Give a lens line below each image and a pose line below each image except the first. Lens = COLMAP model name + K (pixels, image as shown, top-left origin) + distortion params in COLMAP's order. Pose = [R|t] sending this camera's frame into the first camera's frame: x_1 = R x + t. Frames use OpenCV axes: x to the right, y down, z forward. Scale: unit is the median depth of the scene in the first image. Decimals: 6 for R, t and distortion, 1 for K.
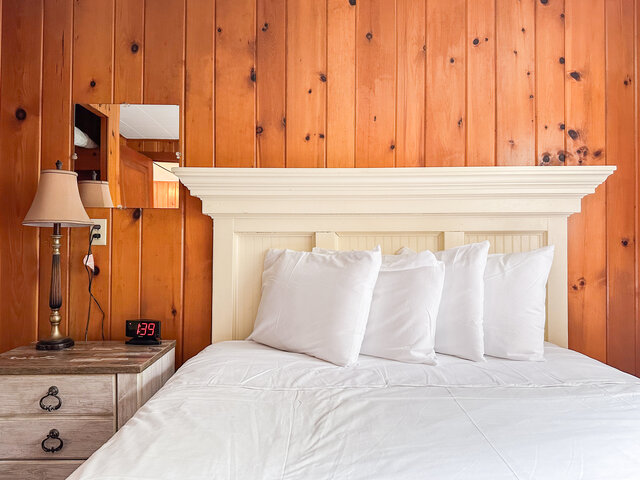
lens RADIAL K [[466.0, 0, 320.0], [0, 466.0, 240.0], [0, 0, 1]] dist [0.082423, -0.112966]
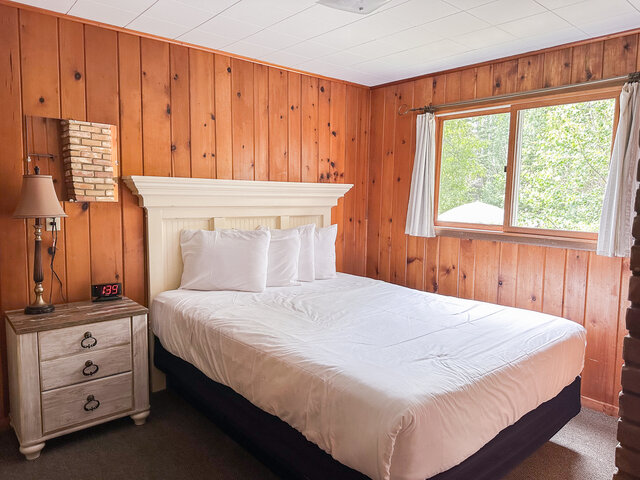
lens RADIAL K [[466.0, 0, 320.0], [0, 466.0, 240.0], [0, 0, 1]] dist [0.082423, -0.112966]
pose [[0.758567, -0.052390, 0.649485, -0.766108], [-0.017349, 0.994785, 0.100506, -0.106766], [-0.651364, -0.087509, 0.753702, -0.439634]]
